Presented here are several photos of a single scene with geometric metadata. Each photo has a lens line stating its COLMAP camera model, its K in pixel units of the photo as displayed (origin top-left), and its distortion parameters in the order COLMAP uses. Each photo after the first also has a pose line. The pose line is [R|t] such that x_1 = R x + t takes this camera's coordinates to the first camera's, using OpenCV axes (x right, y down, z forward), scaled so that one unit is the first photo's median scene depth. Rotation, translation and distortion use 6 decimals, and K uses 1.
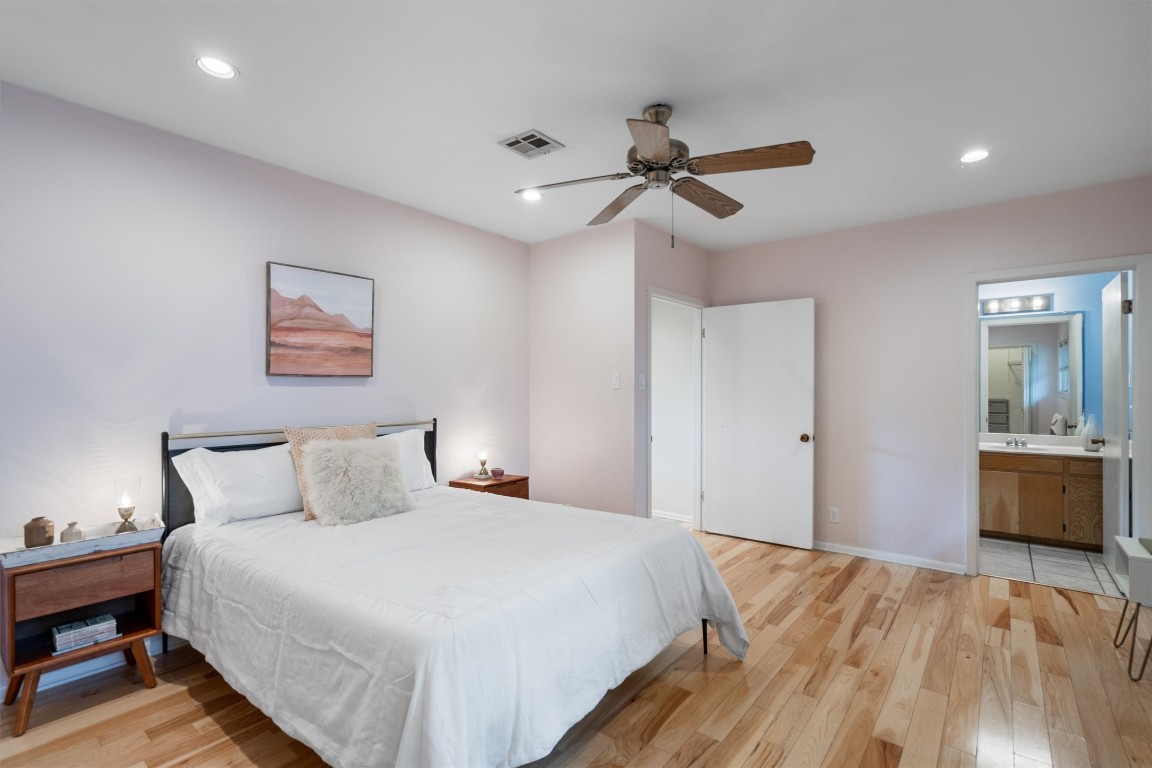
lens RADIAL K [[539.9, 0, 577.0], [0, 539.9, 388.1], [0, 0, 1]] dist [-0.000462, -0.000087]
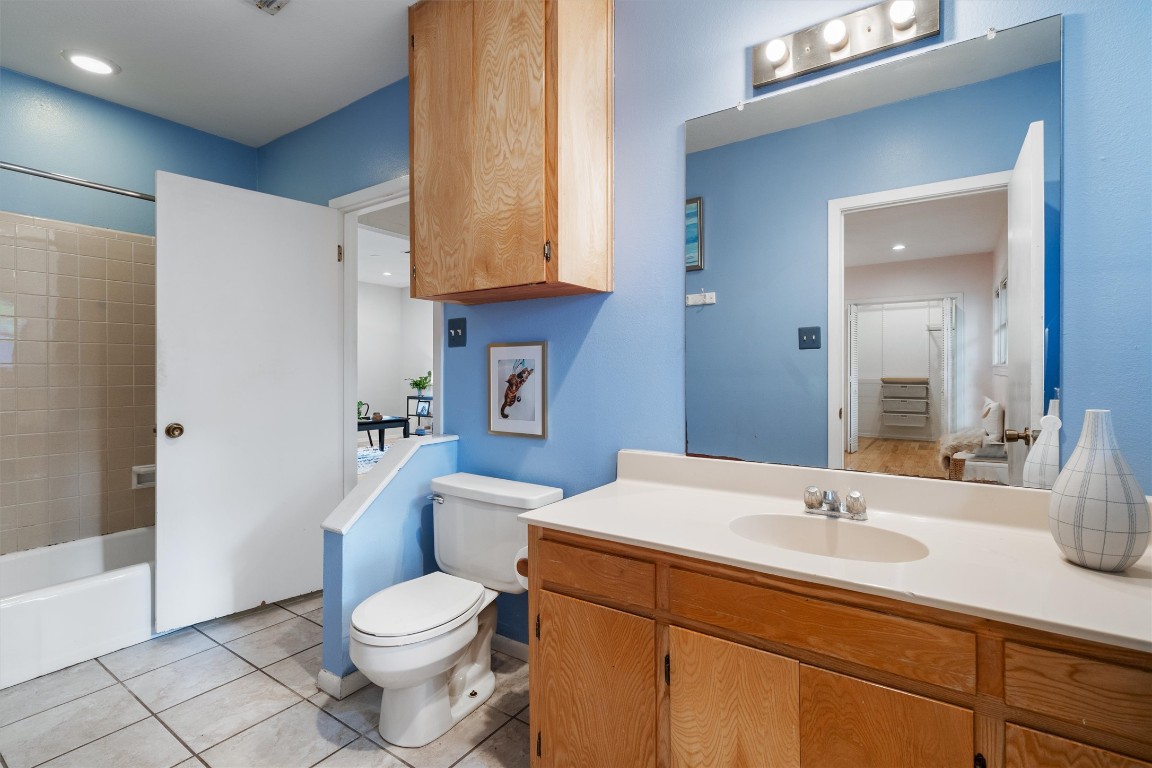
lens RADIAL K [[539.9, 0, 575.4], [0, 539.9, 379.1], [0, 0, 1]] dist [-0.000462, -0.000087]
pose [[0.998037, -0.003554, 0.062529, 0.471254], [0.002934, 0.999946, 0.010008, 0.021250], [-0.062561, -0.009804, 0.997993, 0.515814]]
